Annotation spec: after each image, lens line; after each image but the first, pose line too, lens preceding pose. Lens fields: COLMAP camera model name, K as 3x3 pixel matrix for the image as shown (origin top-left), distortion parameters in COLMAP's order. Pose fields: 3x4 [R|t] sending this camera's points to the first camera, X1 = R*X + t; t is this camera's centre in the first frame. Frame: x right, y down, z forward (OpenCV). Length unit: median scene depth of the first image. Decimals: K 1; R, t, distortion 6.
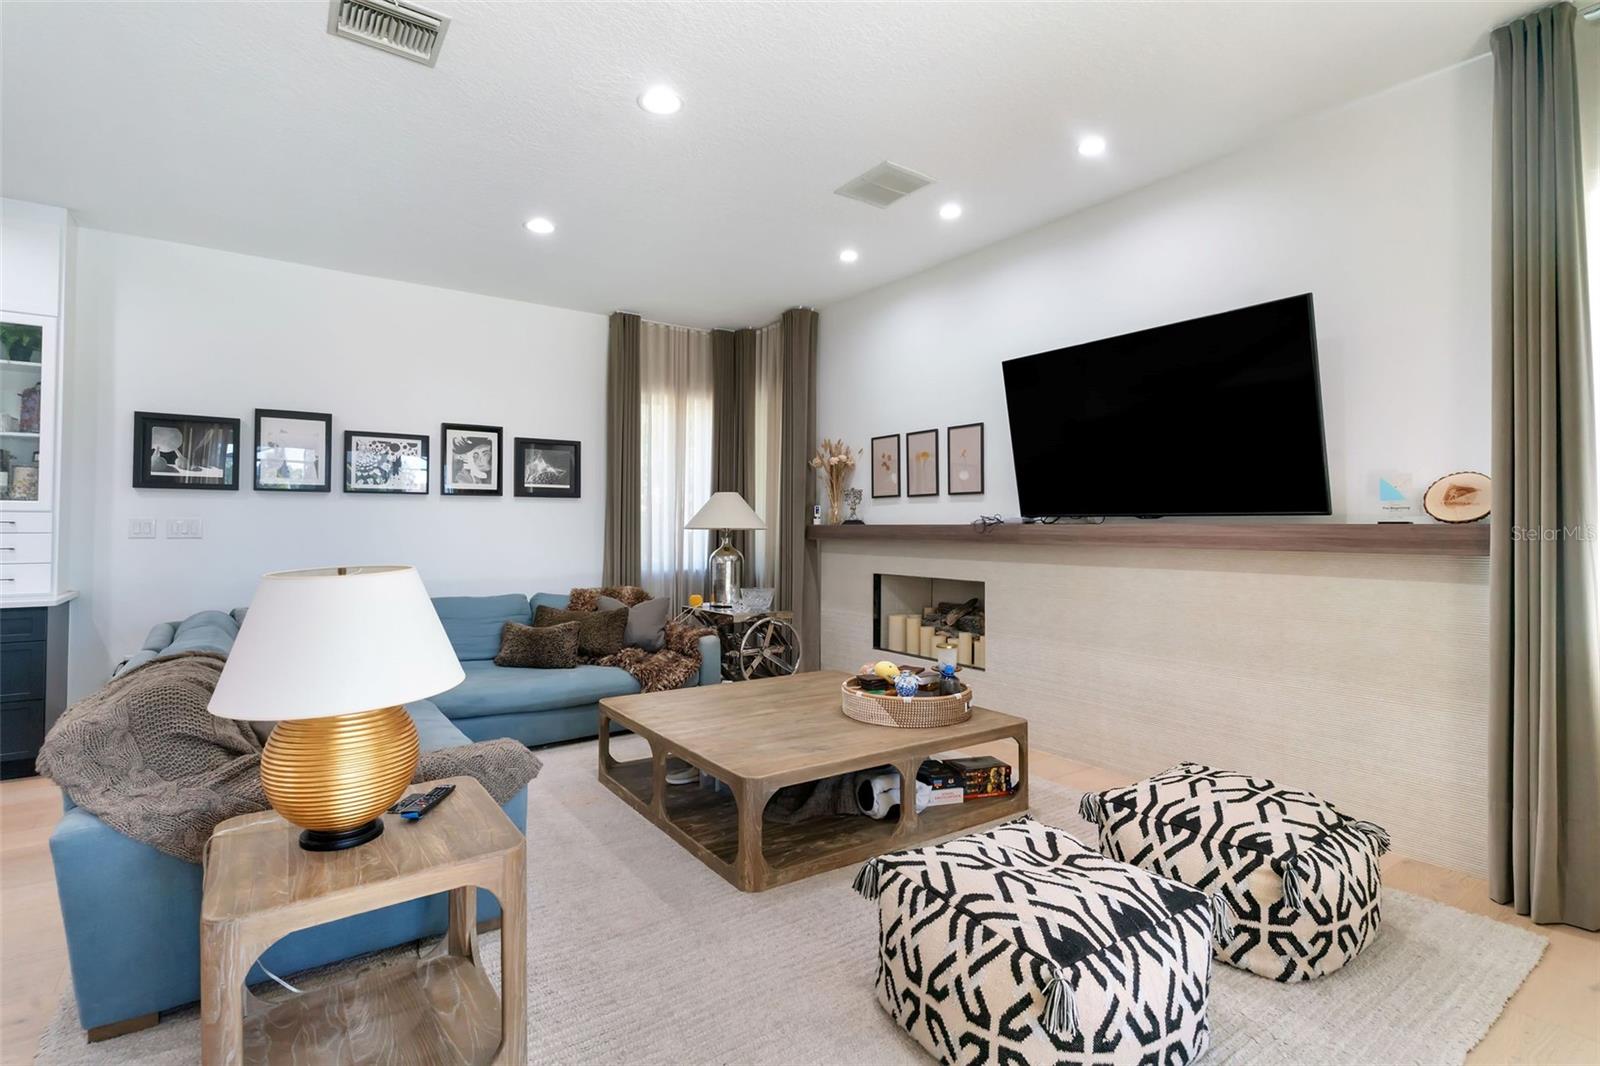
lens RADIAL K [[767.0, 0, 796.1], [0, 767.0, 523.0], [0, 0, 1]] dist [-0.000089, 0.000309]
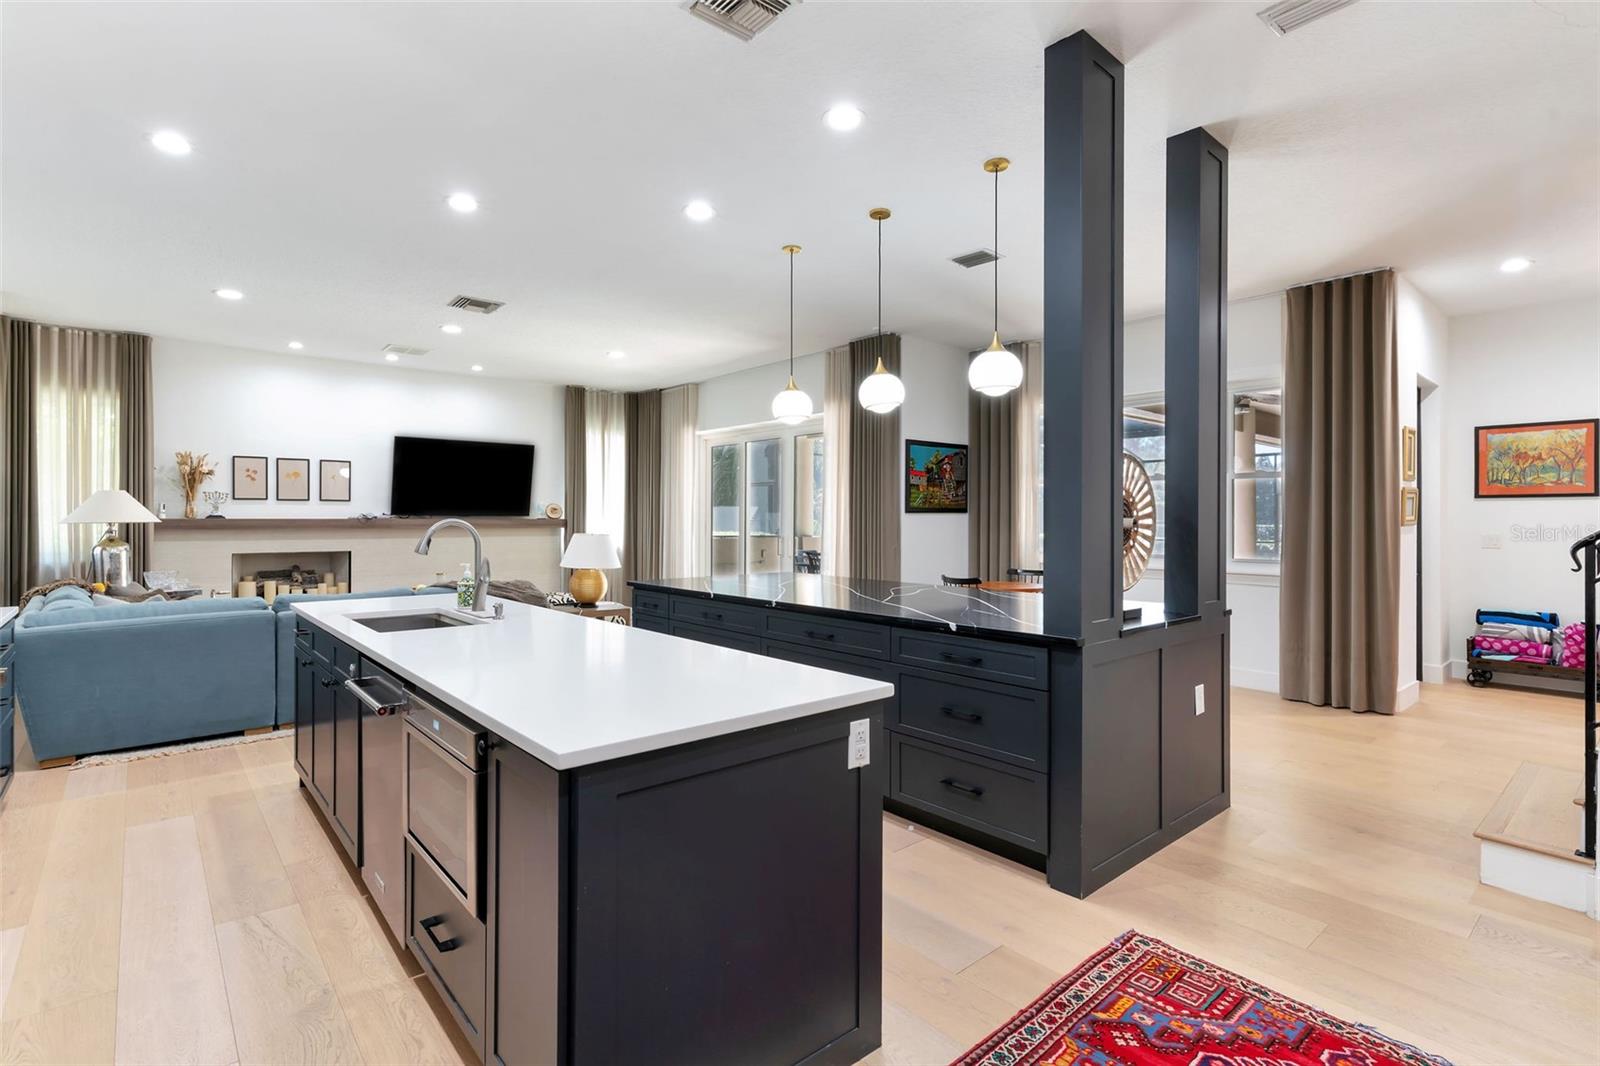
lens RADIAL K [[767.0, 0, 796.1], [0, 767.0, 523.0], [0, 0, 1]] dist [-0.000089, 0.000309]
pose [[-0.080663, -0.006470, 0.996720, -1.484237], [-0.002749, 0.999977, 0.006269, -0.001941], [-0.996738, -0.002235, -0.080679, 0.104629]]
